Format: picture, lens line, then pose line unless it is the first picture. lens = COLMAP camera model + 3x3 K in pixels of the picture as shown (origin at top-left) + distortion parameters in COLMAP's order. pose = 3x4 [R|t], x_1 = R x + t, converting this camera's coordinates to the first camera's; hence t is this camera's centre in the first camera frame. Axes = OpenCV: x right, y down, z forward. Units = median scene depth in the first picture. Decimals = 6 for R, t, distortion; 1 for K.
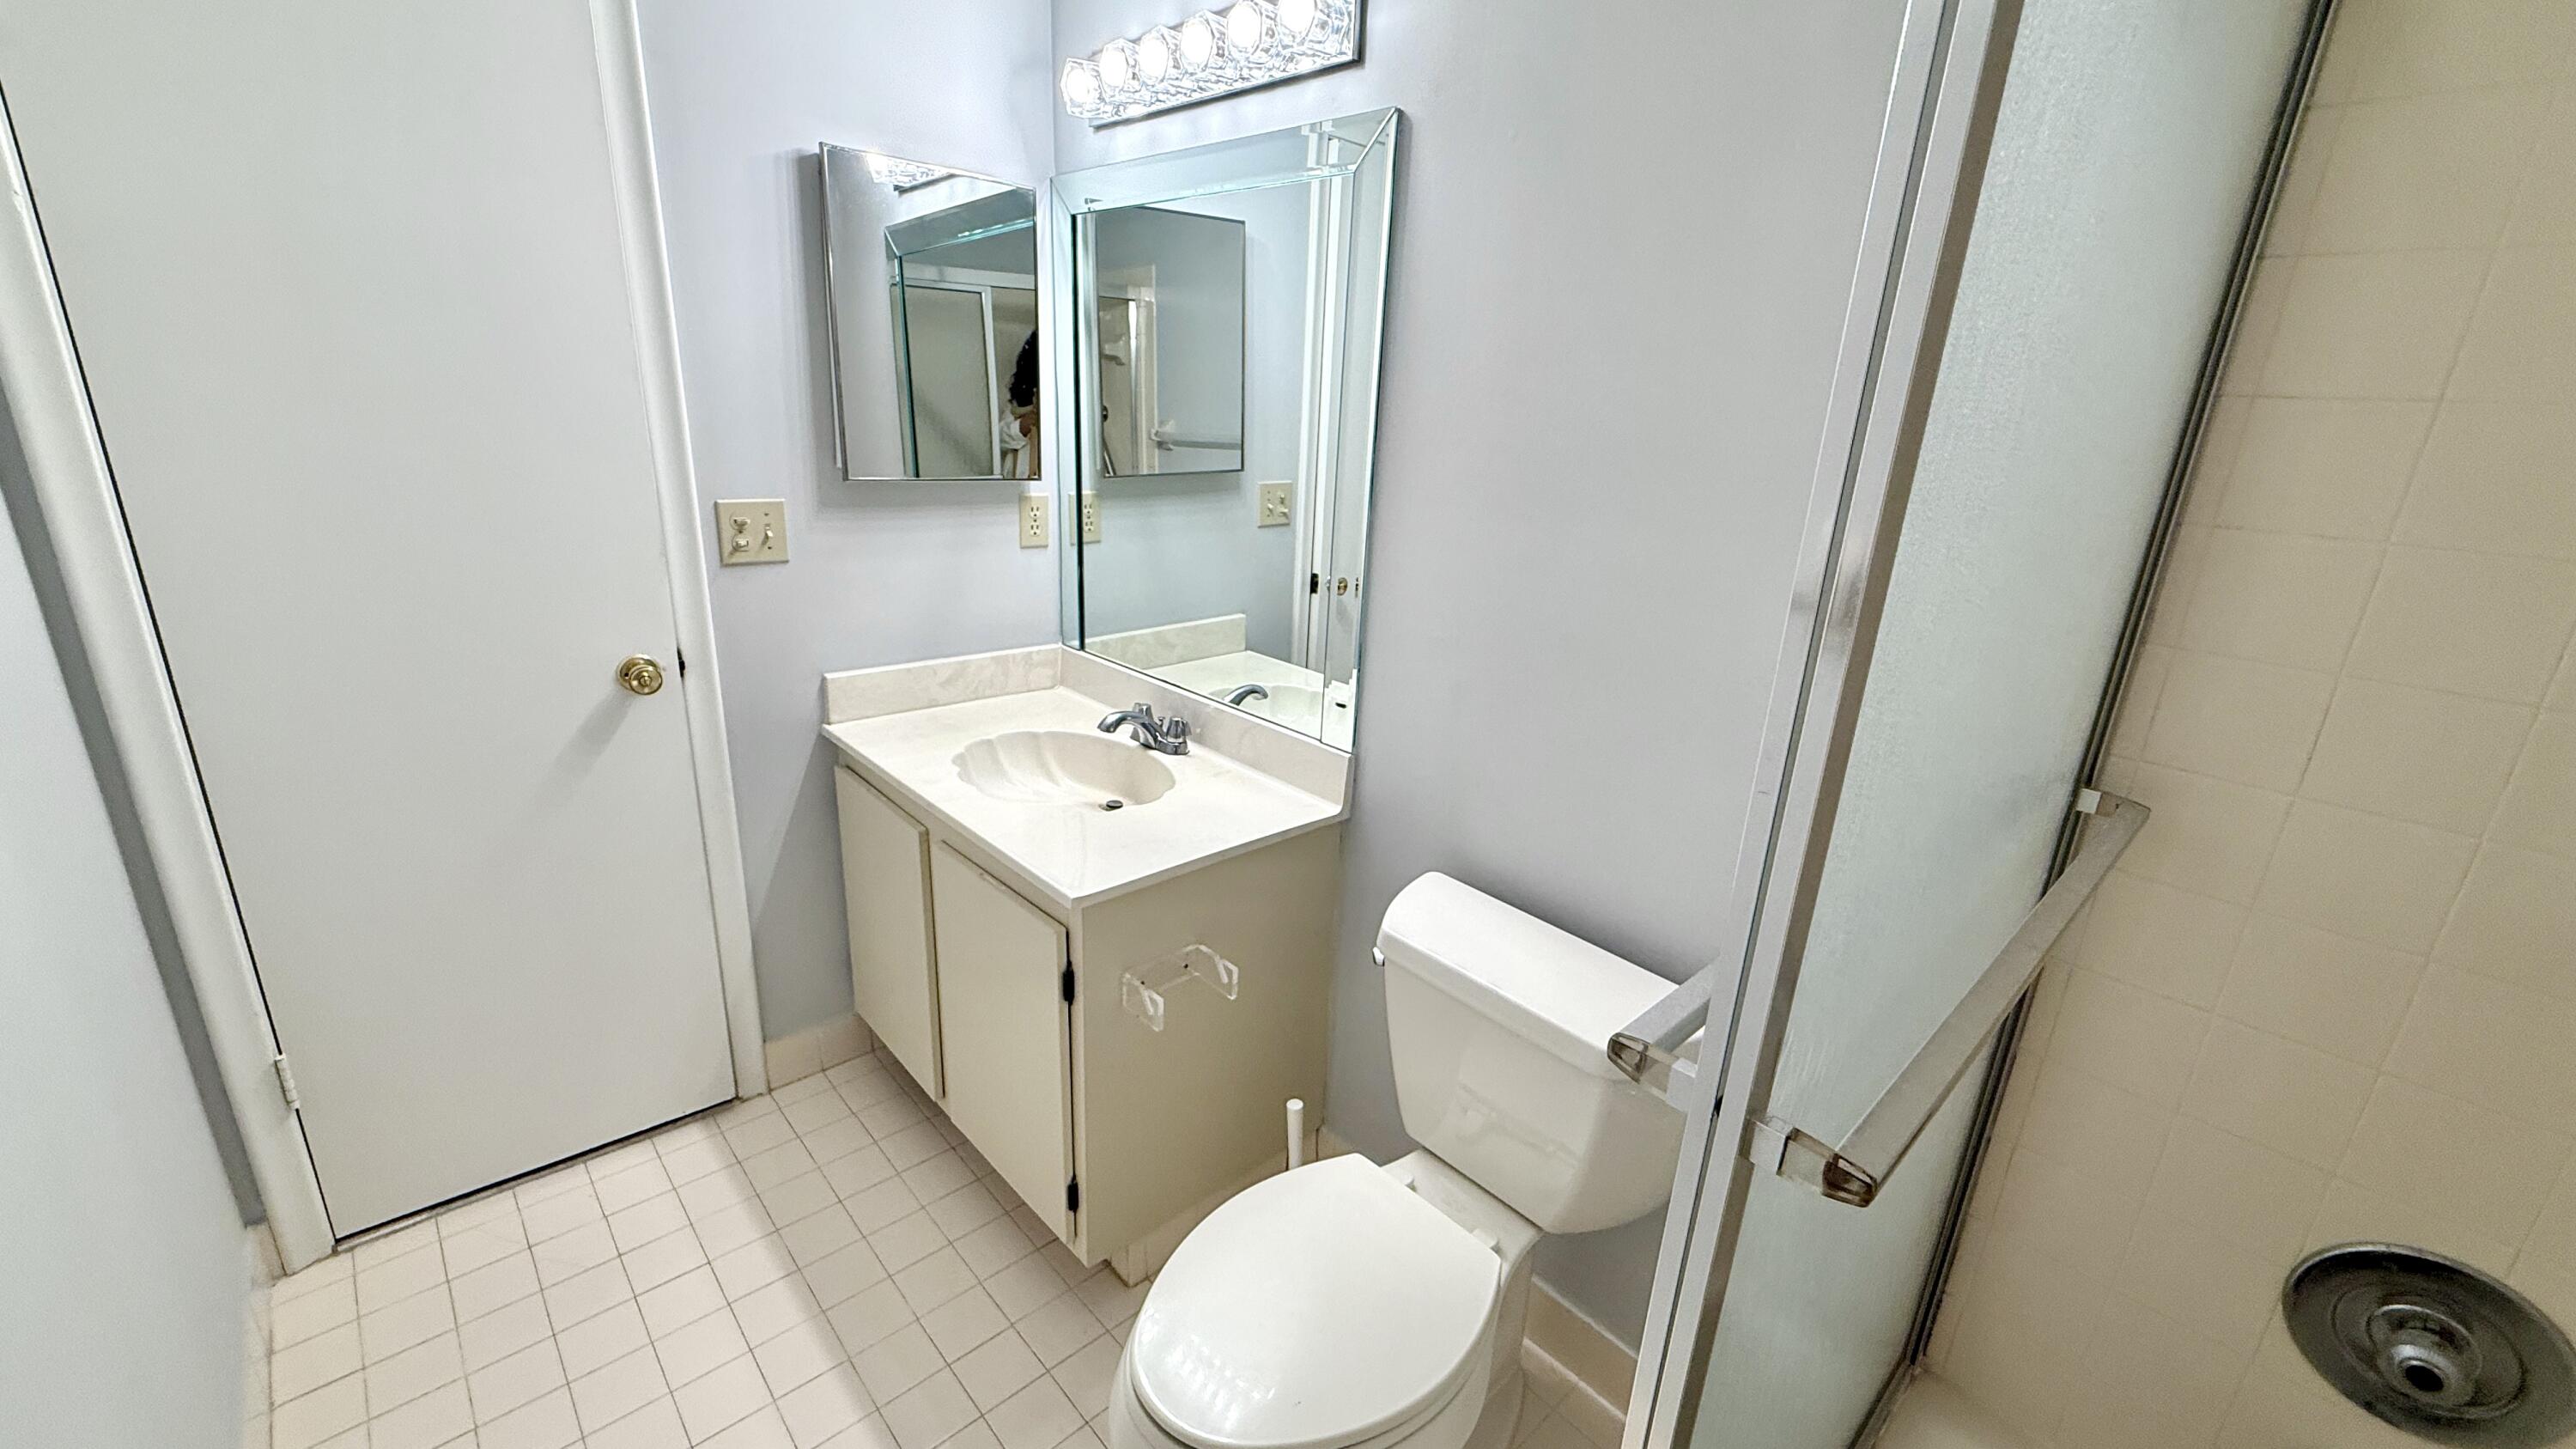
lens RADIAL K [[1026.5, 0, 1286.2], [0, 1026.5, 729.3], [0, 0, 1]] dist [0.001874, -0.000729]
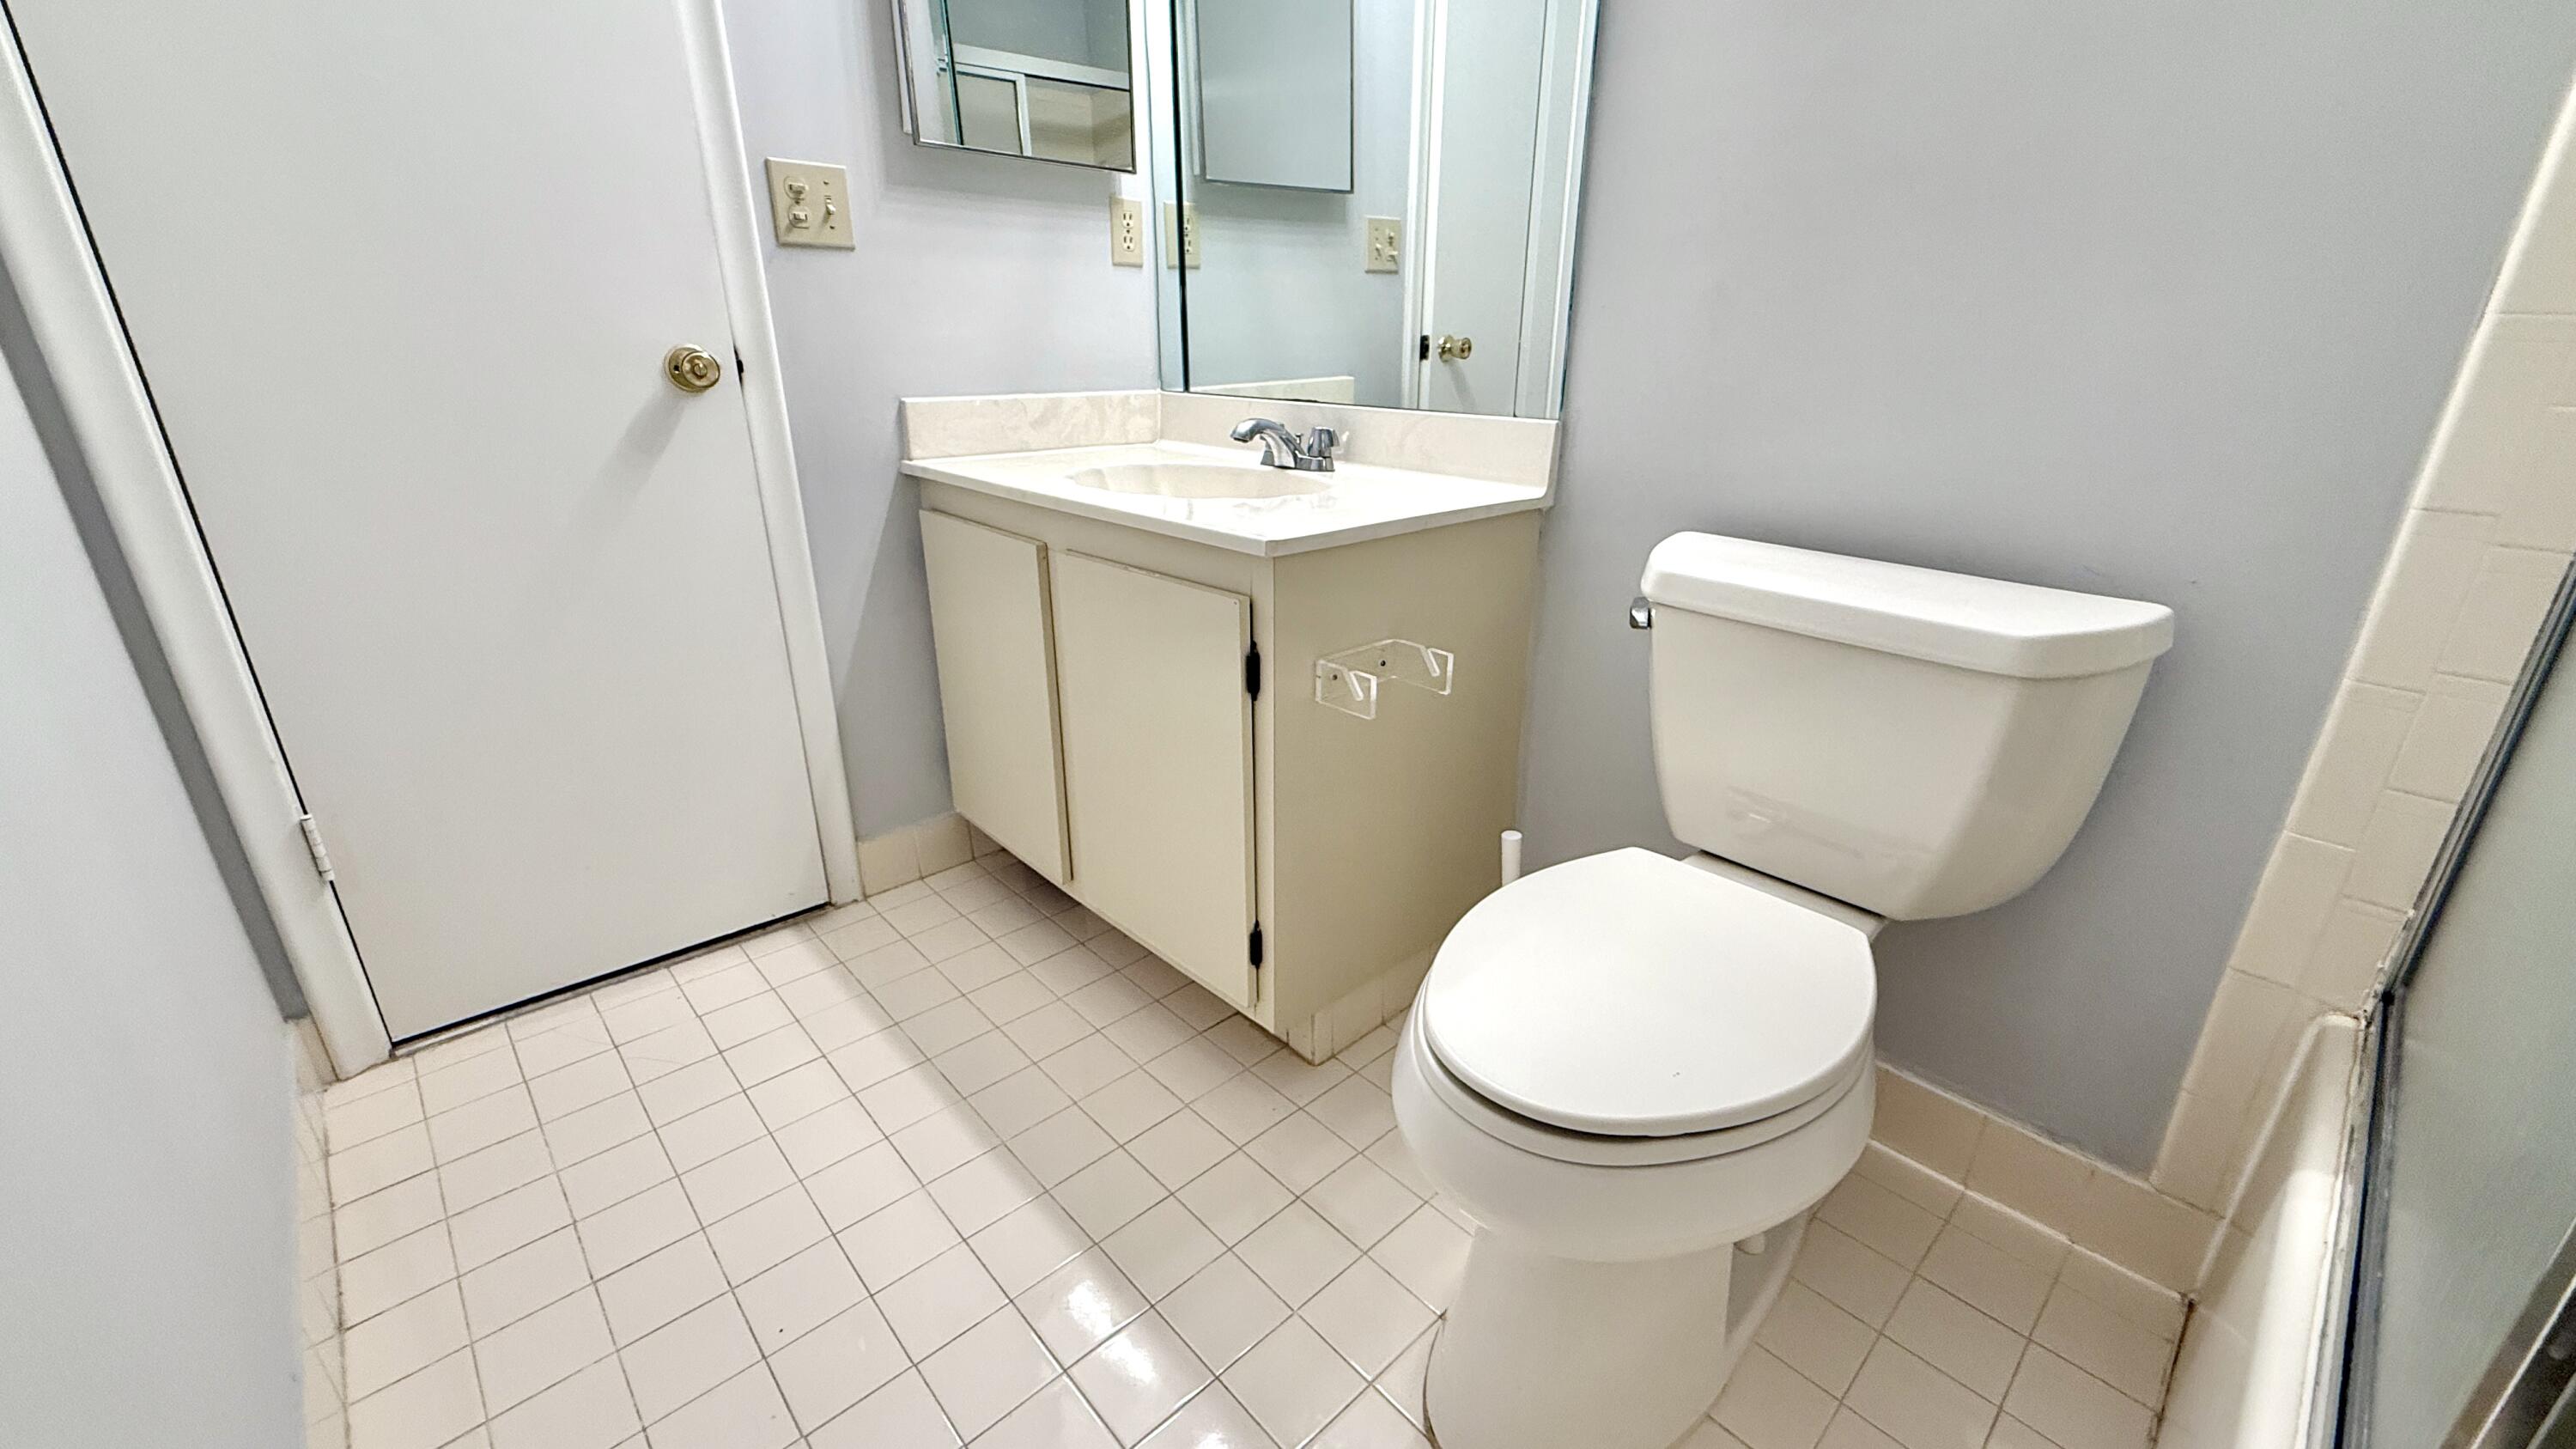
lens RADIAL K [[1026.5, 0, 1290.6], [0, 1026.5, 717.6], [0, 0, 1]] dist [0.001874, -0.000729]
pose [[0.999007, -0.041763, -0.015499, -0.141304], [0.042561, 0.997560, 0.055346, 0.198235], [0.013149, -0.055951, 0.998347, 0.157415]]
